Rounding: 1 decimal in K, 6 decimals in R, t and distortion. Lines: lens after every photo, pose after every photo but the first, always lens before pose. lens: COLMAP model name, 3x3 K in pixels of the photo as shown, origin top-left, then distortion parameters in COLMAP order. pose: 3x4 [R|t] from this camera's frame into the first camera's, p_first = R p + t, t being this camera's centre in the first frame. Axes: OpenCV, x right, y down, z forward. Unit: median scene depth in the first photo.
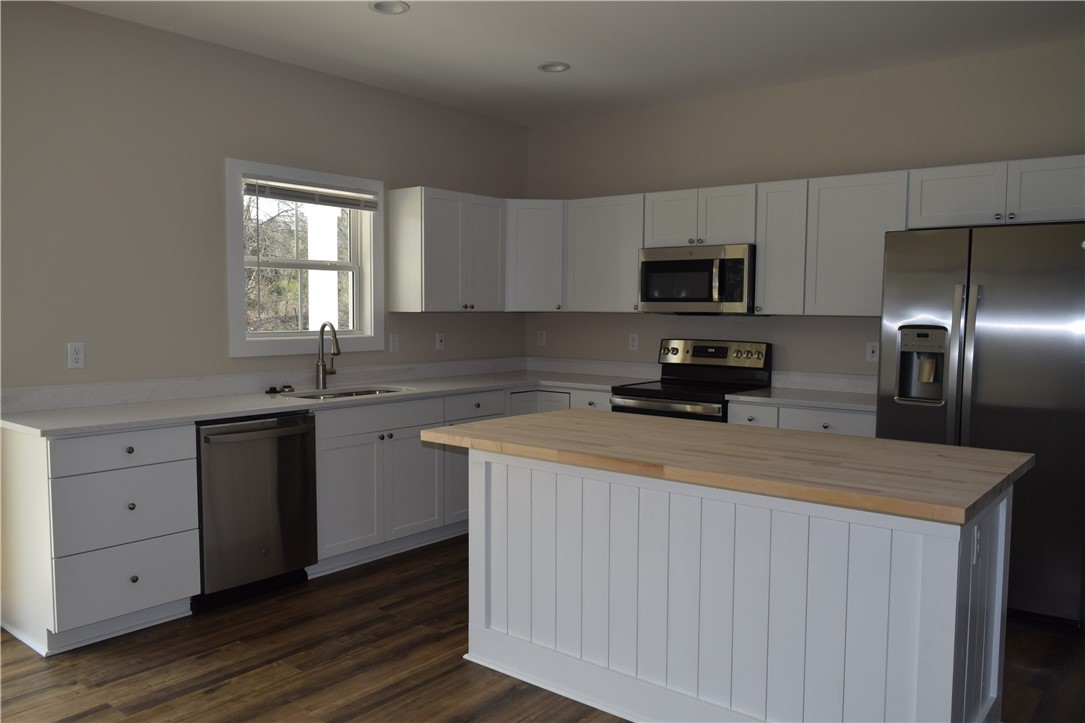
lens RADIAL K [[838.1, 0, 541.1], [0, 838.1, 367.7], [0, 0, 1]] dist [-0.014534, 0.004826]
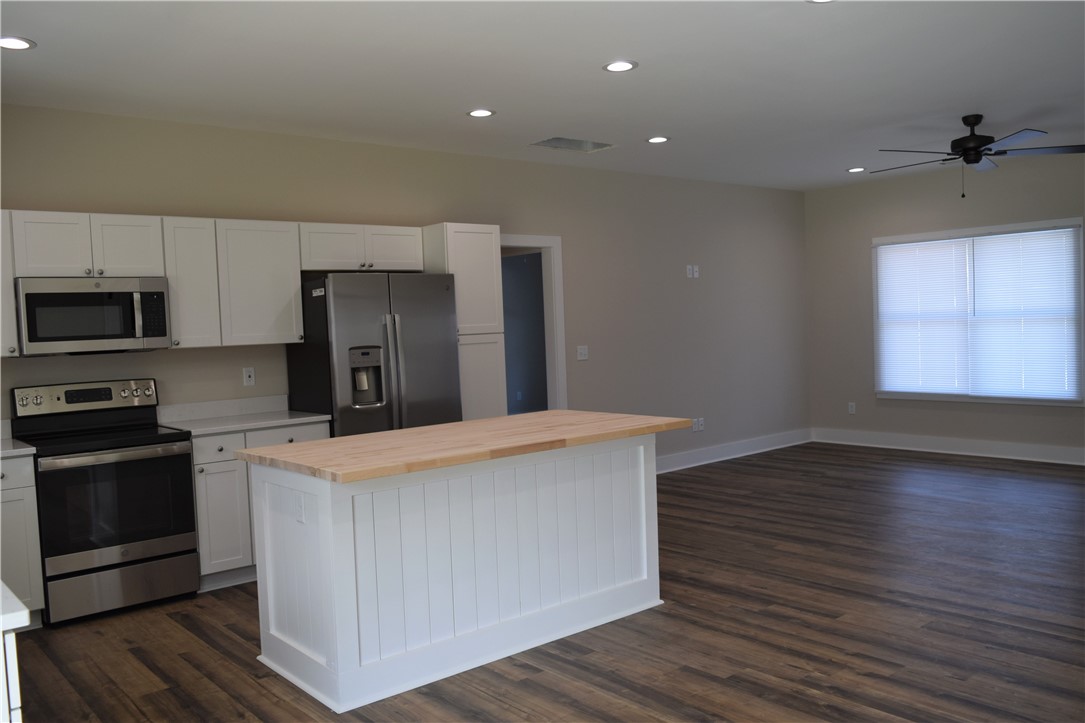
lens RADIAL K [[894.0, 0, 540.5], [0, 894.0, 364.2], [0, 0, 1]] dist [-0.026300, 0.010896]
pose [[0.184441, -0.061067, 0.980945, -0.700807], [0.114582, 0.992598, 0.040248, -0.038573], [-0.976142, 0.104975, 0.190072, 0.384778]]
